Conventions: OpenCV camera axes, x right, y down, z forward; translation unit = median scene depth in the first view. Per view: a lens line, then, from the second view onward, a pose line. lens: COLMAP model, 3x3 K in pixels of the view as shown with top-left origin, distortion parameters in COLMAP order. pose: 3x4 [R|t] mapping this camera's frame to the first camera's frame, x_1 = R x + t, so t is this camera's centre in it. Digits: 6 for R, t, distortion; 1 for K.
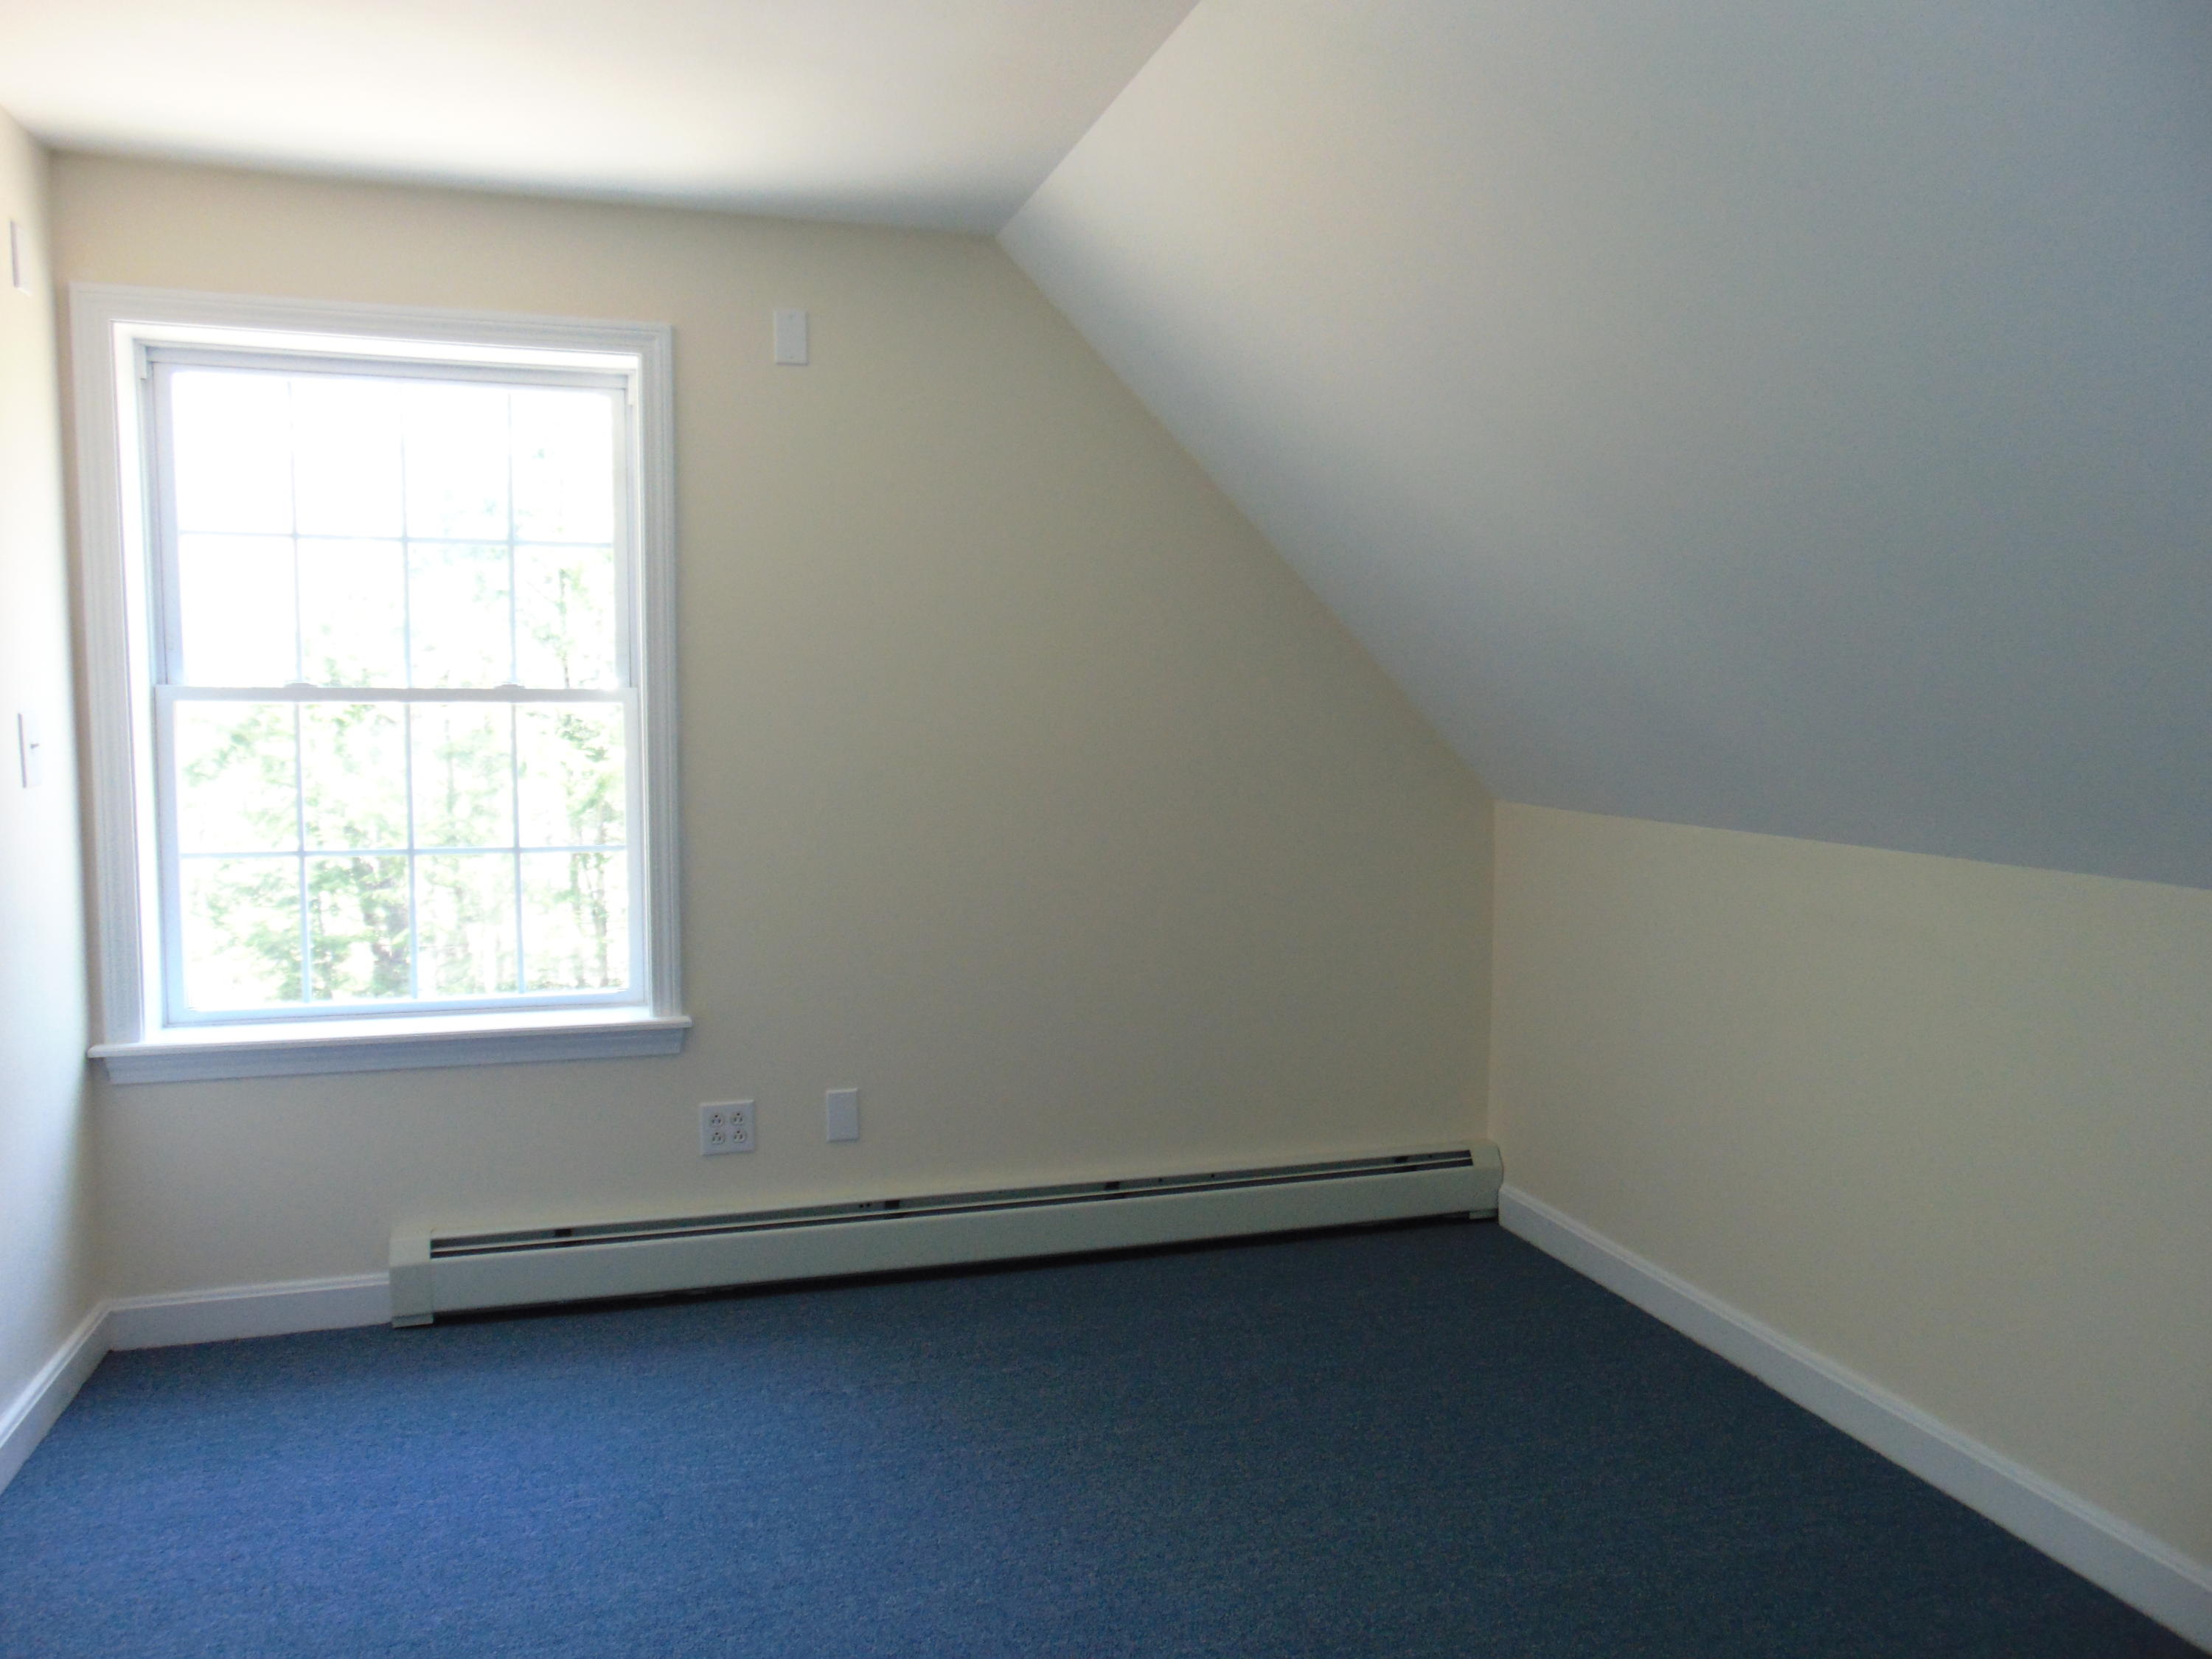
lens RADIAL K [[1663.1, 0, 1106.0], [0, 1663.1, 829.5], [0, 0, 1]] dist [-0.033960, 0.072684]
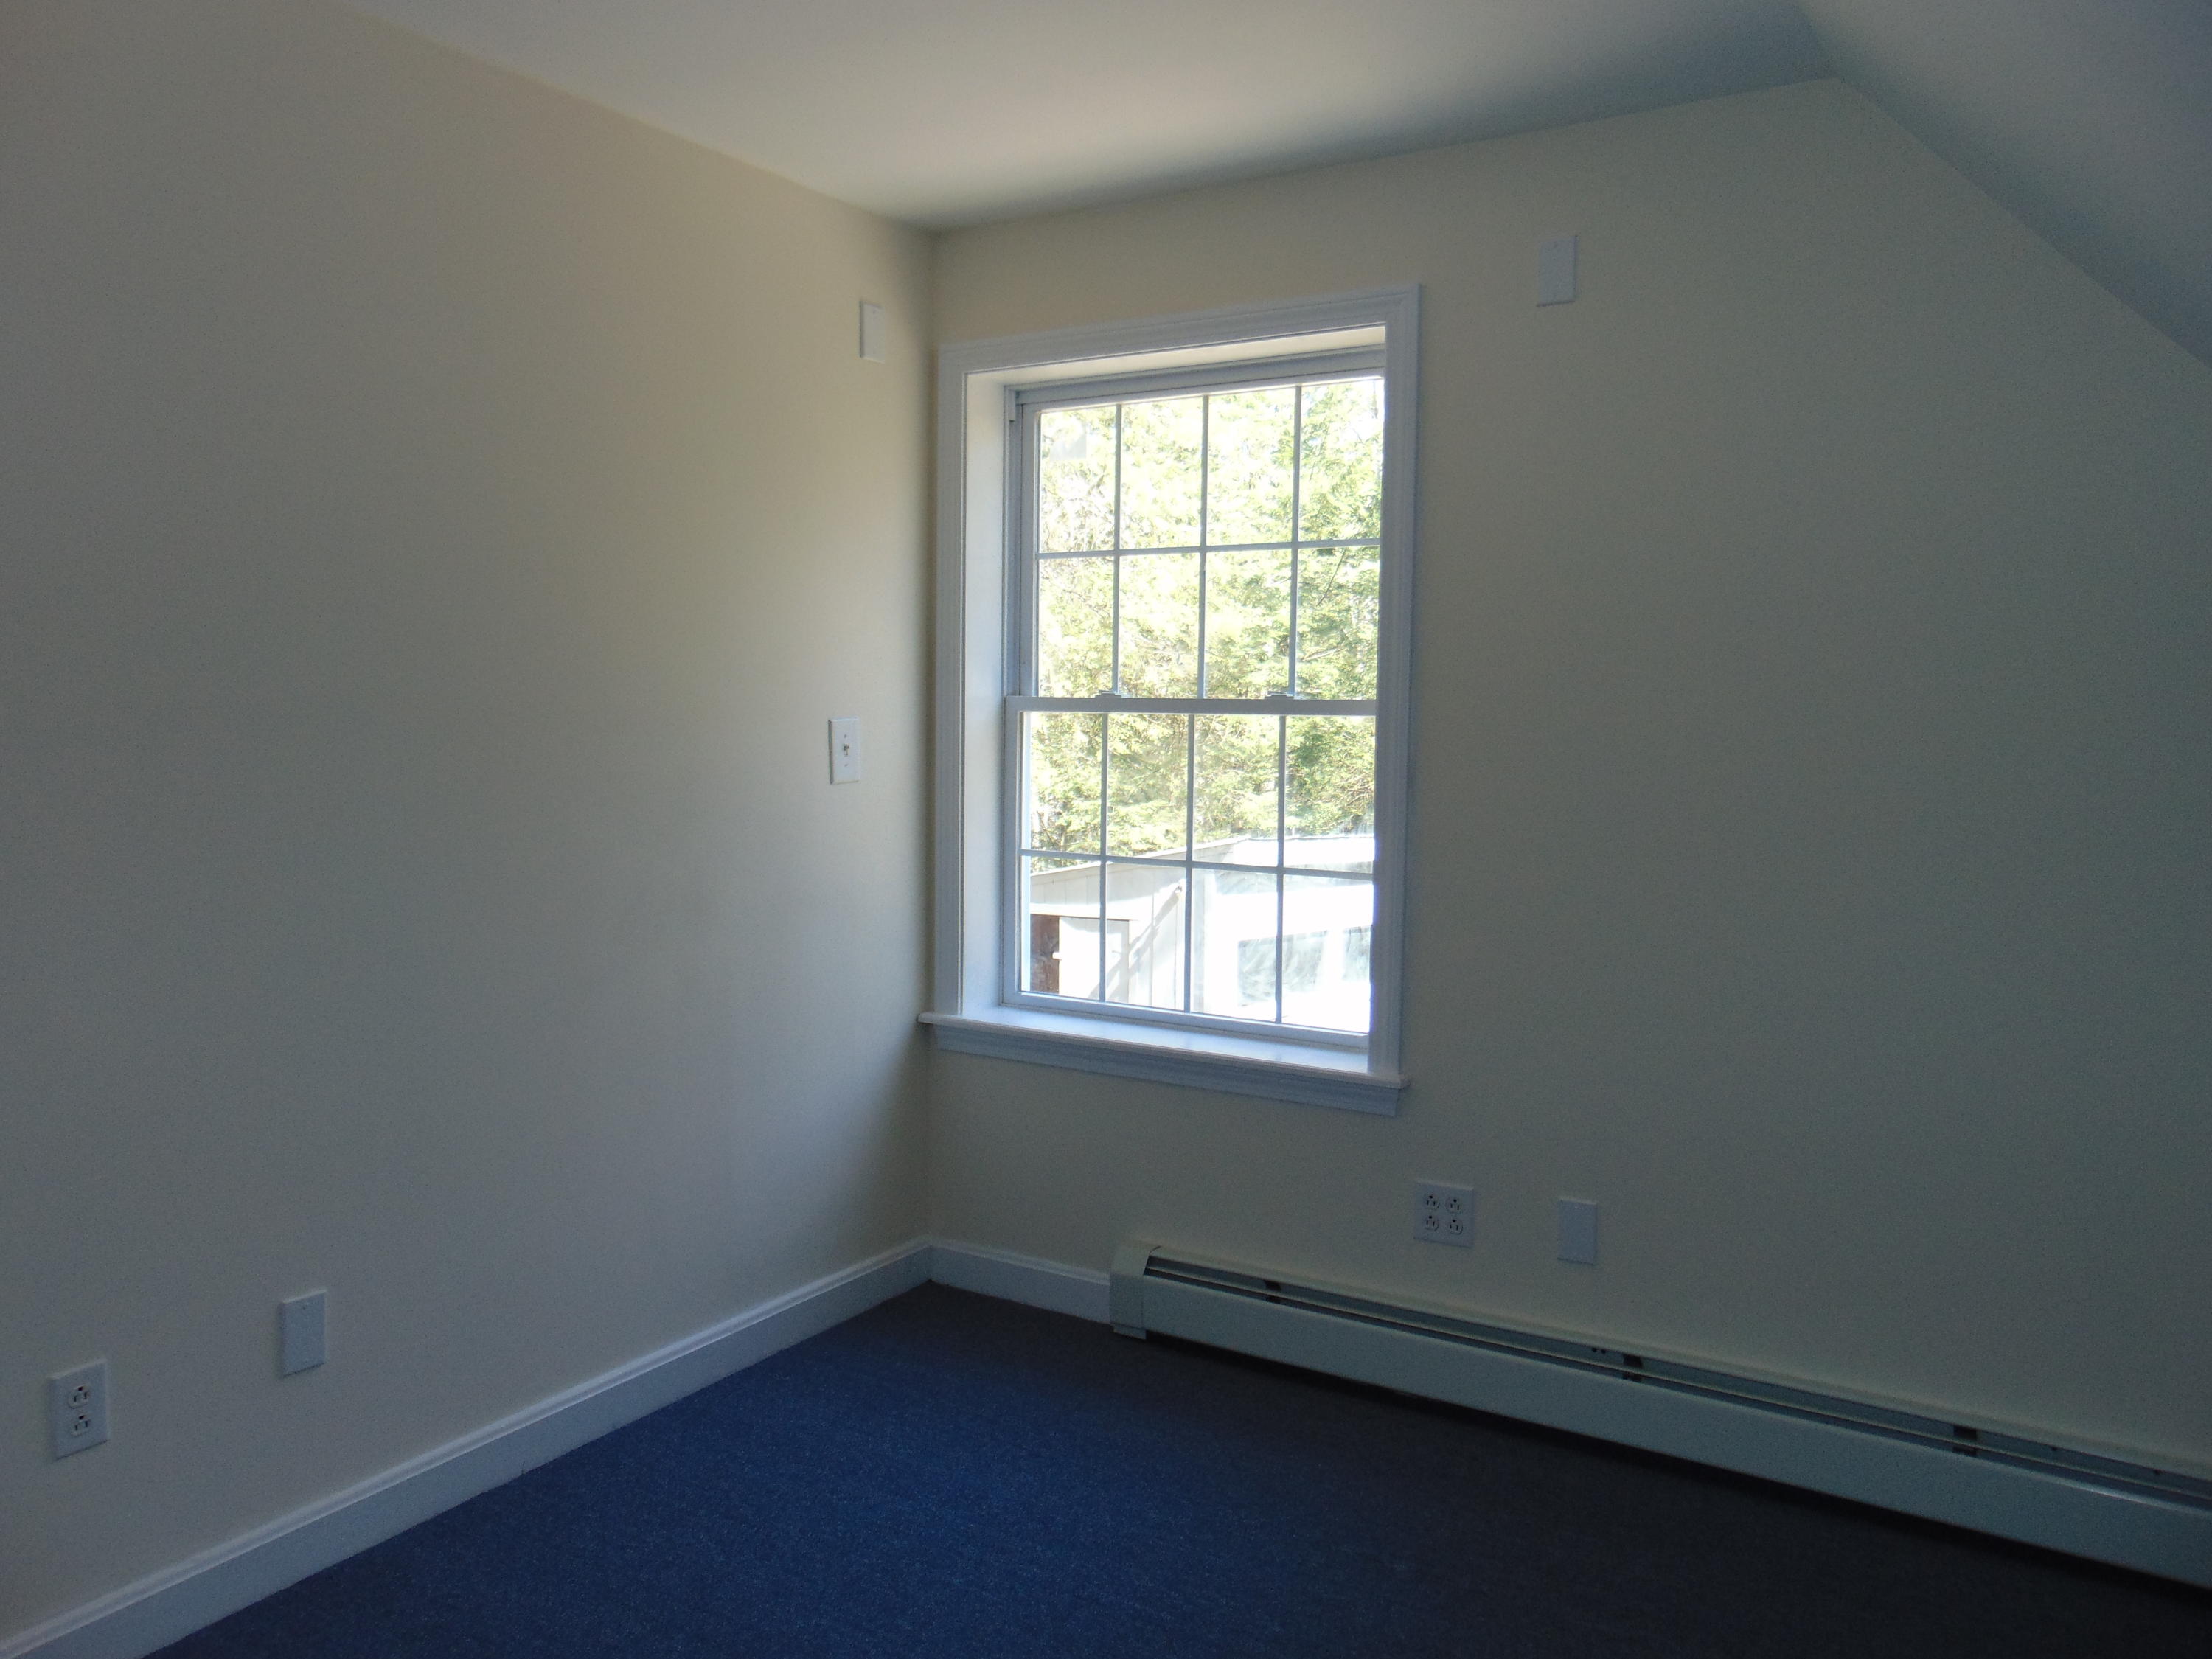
lens RADIAL K [[1663.1, 0, 1106.0], [0, 1663.1, 829.5], [0, 0, 1]] dist [-0.033960, 0.072684]
pose [[0.659772, 0.058220, -0.749207, 0.304086], [-0.067618, 0.997549, 0.017972, -0.022315], [0.748418, 0.038802, 0.662092, 0.315786]]
